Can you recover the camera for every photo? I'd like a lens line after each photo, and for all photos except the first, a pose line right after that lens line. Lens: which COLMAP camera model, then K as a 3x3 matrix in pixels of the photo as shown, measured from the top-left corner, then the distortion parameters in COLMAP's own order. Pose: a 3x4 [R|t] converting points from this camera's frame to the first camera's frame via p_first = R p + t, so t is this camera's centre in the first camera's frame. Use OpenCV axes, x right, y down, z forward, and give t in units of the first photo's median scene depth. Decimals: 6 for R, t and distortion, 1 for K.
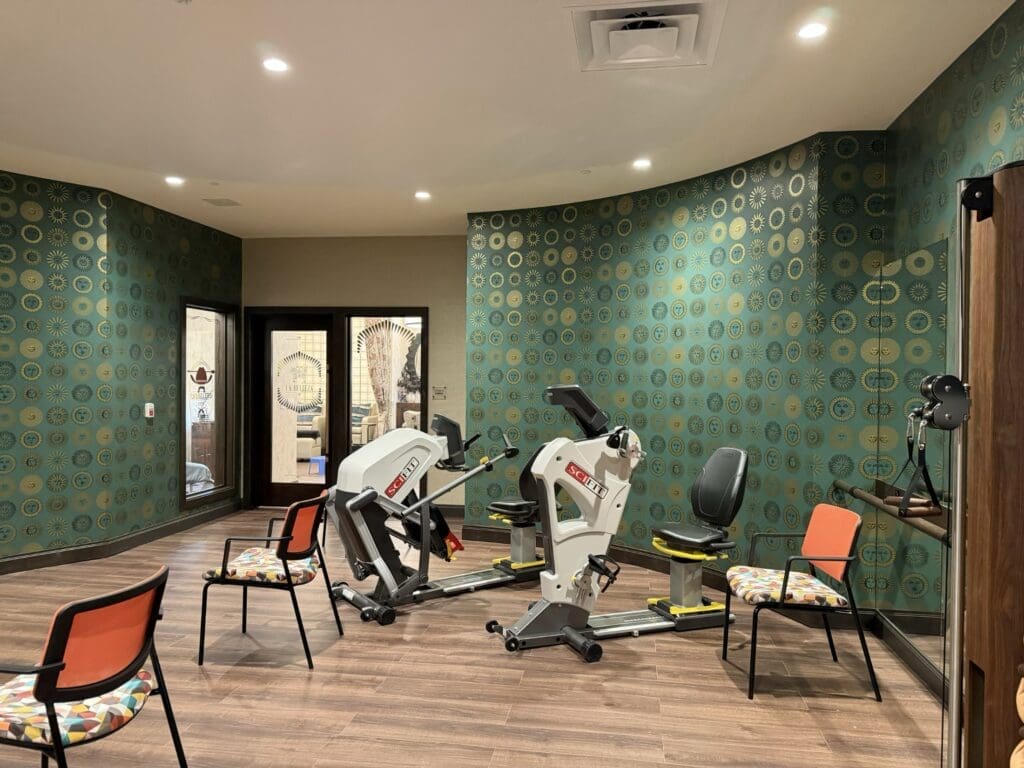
lens RADIAL K [[722.5, 0, 513.2], [0, 722.5, 384.2], [0, 0, 1]] dist [0.010567, -0.010793]
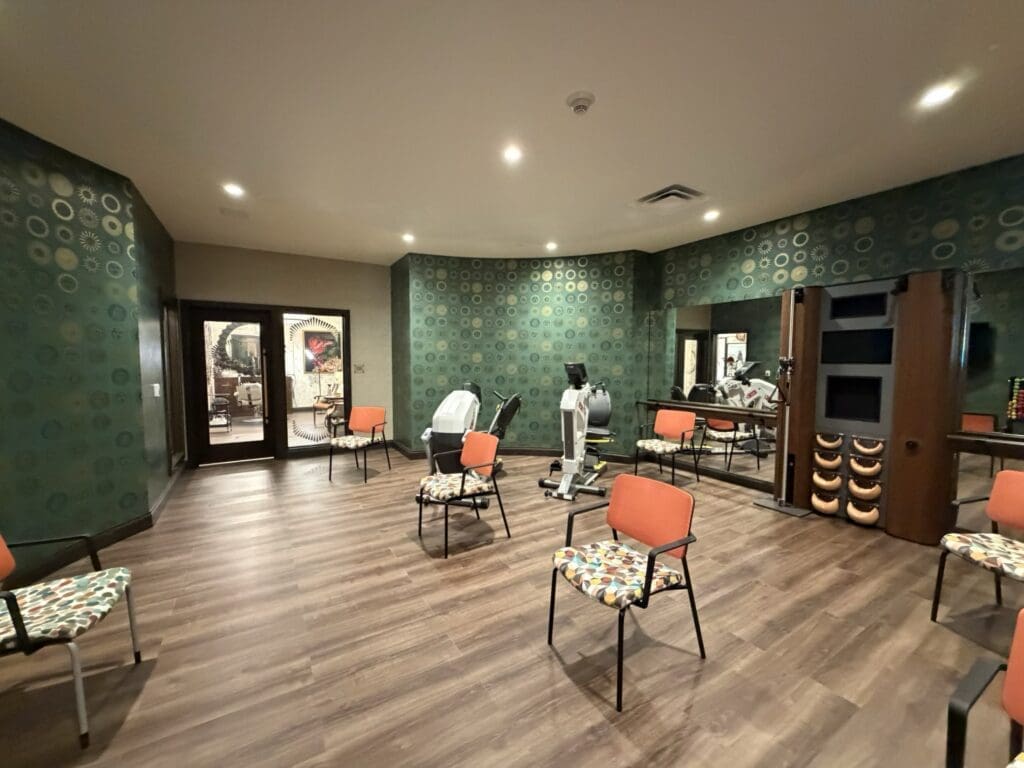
lens RADIAL K [[408.0, 0, 510.3], [0, 408.0, 384.4], [0, 0, 1]] dist [-0.008766, 0.000367]
pose [[0.759856, -0.048893, 0.648250, -0.545712], [0.010543, 0.997963, 0.062911, -0.006488], [-0.650006, -0.040968, 0.758824, 0.200634]]
